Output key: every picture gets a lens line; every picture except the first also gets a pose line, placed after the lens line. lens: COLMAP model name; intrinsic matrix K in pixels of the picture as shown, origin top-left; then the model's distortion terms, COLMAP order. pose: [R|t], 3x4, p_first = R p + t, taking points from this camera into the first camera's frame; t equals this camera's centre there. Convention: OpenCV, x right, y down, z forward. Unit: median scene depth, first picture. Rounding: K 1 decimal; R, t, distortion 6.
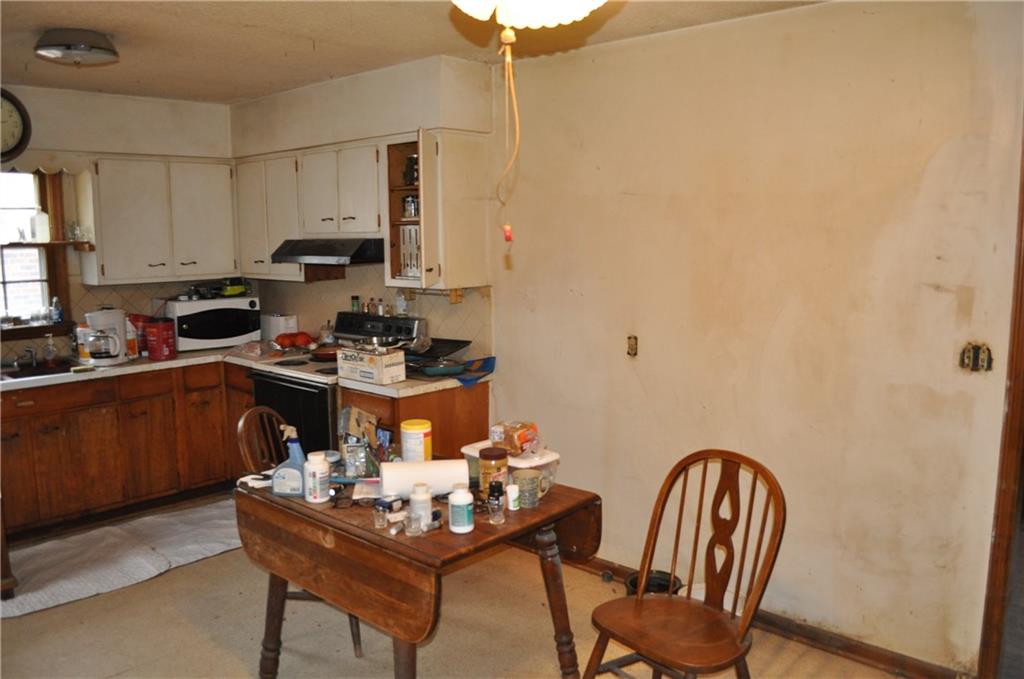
lens RADIAL K [[801.6, 0, 512.9], [0, 801.6, 340.1], [0, 0, 1]] dist [-0.083490, 0.012408]
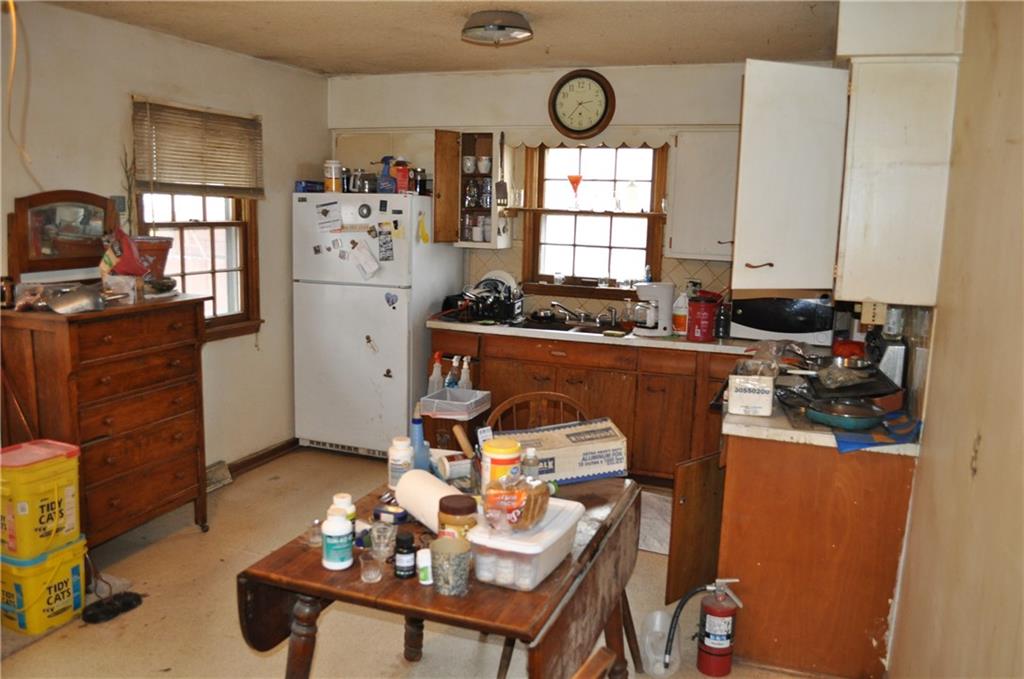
lens RADIAL K [[801.6, 0, 513.4], [0, 801.6, 340.4], [0, 0, 1]] dist [-0.083490, 0.012408]
pose [[0.381708, 0.168891, -0.908722, 0.358185], [-0.154536, 0.980986, 0.117409, -0.056341], [0.911273, 0.095614, 0.400550, 0.424656]]
